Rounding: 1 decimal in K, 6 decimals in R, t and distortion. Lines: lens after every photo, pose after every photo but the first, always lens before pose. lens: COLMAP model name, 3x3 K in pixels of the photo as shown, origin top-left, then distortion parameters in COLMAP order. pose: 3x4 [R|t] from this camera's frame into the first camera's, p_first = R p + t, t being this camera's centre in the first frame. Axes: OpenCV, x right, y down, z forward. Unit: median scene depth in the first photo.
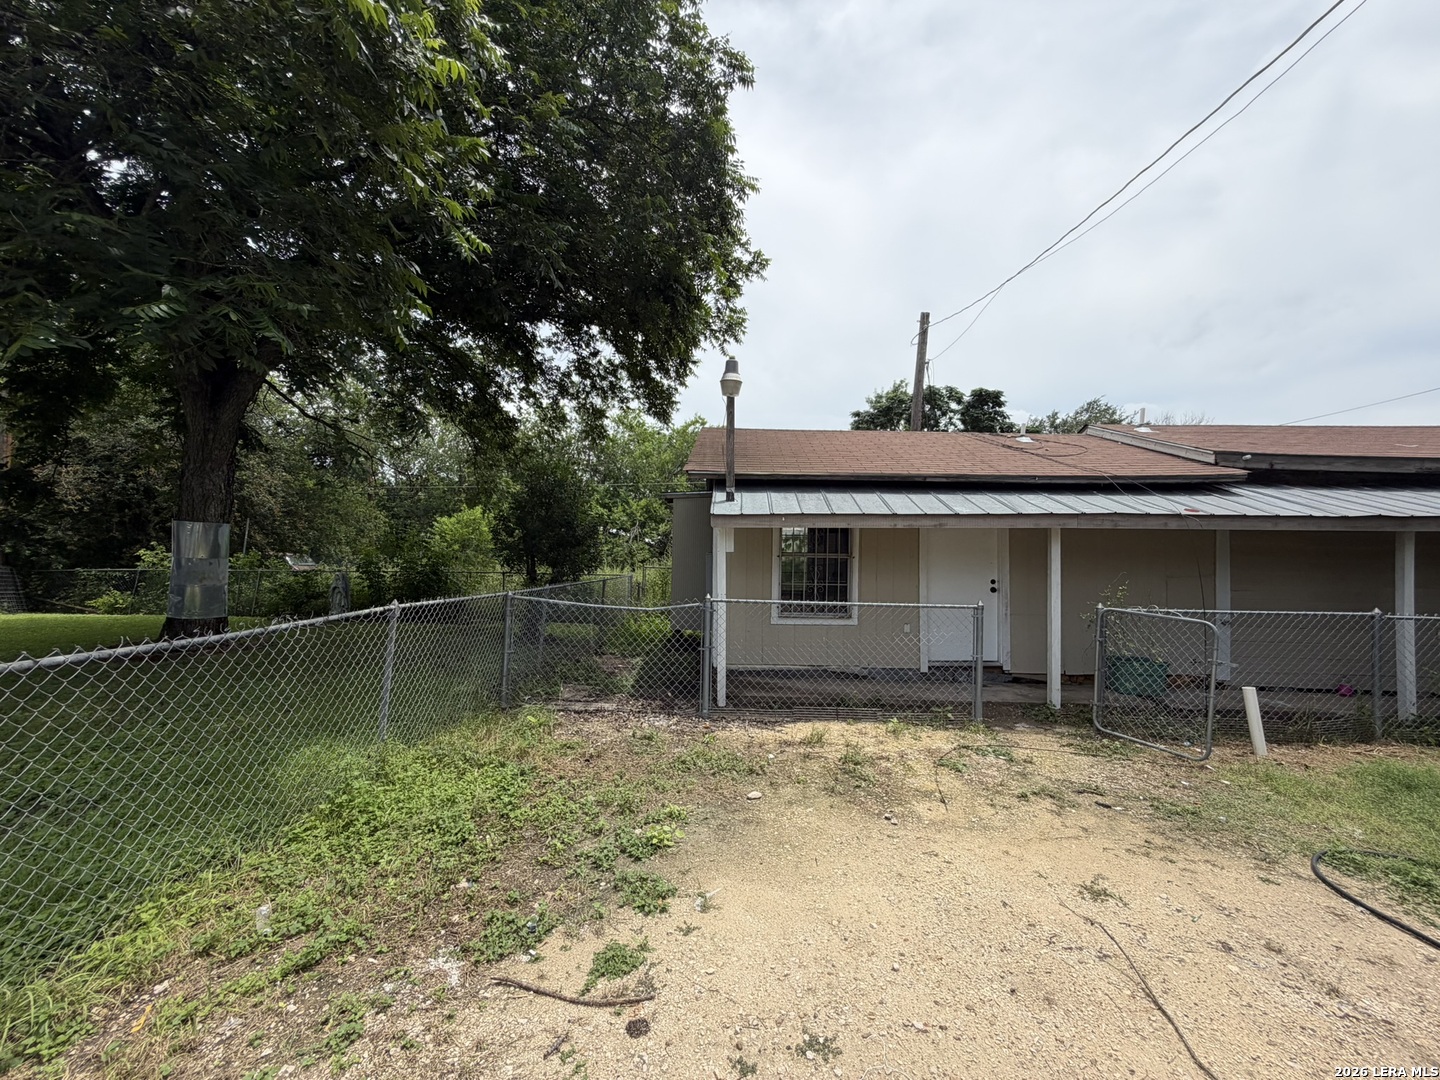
lens RADIAL K [[575.5, 0, 714.6], [0, 575.5, 540.3], [0, 0, 1]] dist [-0.001126, 0.000504]
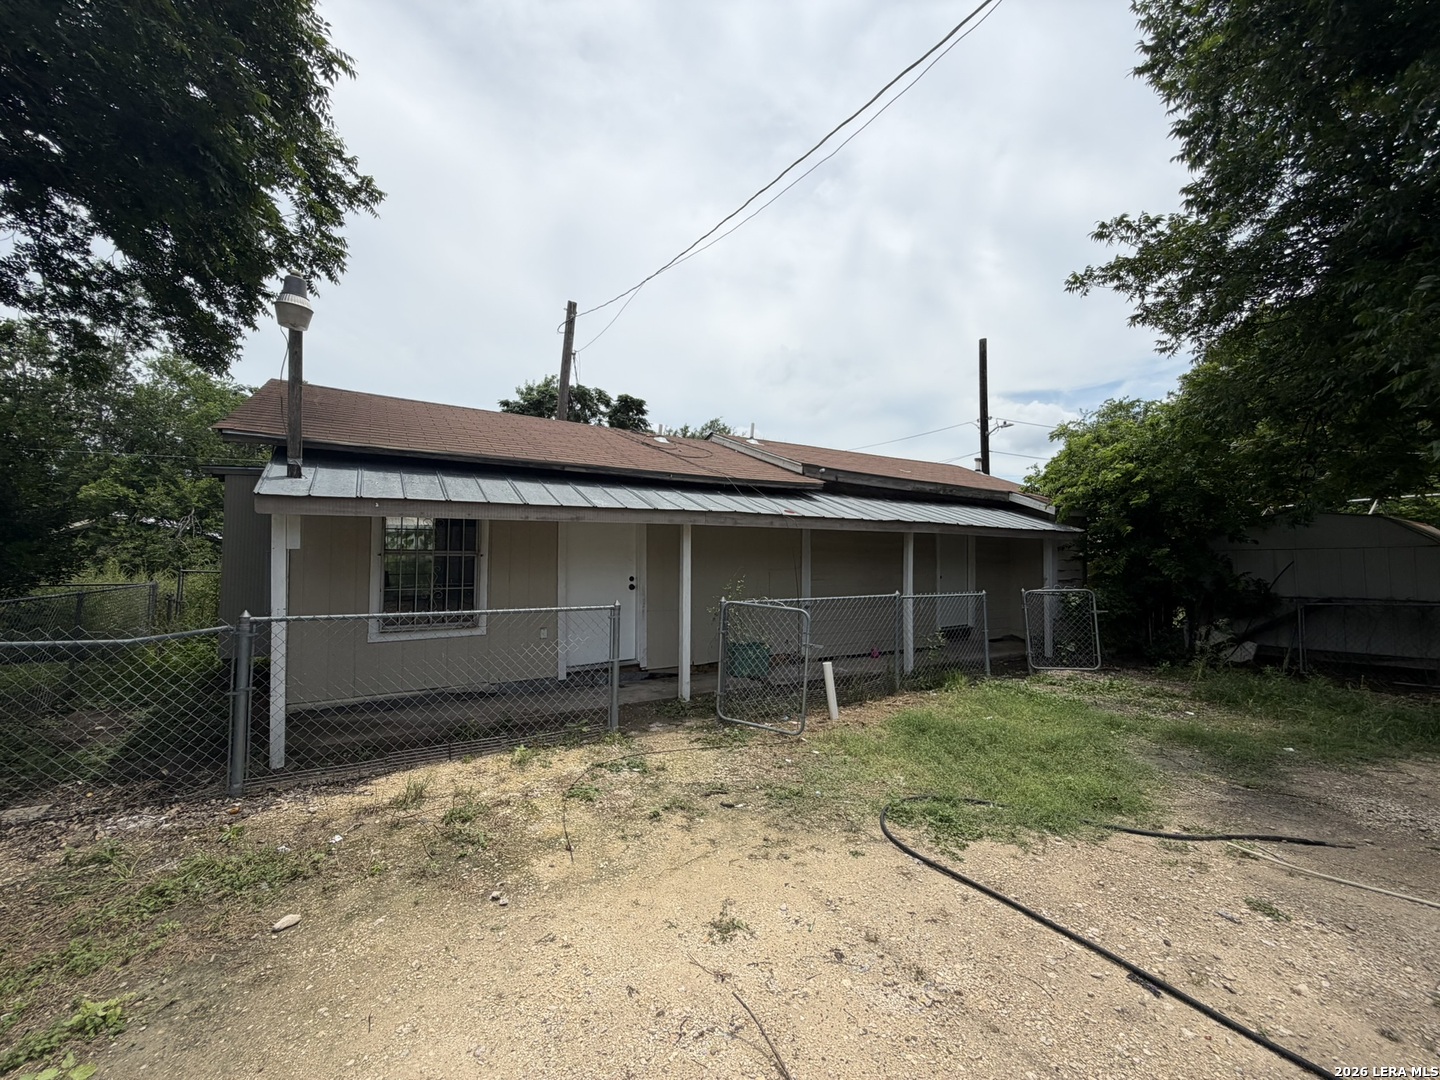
lens RADIAL K [[575.5, 0, 714.6], [0, 575.5, 540.3], [0, 0, 1]] dist [-0.001126, 0.000504]
pose [[0.833517, 0.005897, 0.552462, 0.077057], [-0.008161, 0.999965, 0.001639, 0.004543], [-0.552433, -0.005875, 0.833536, 0.134909]]
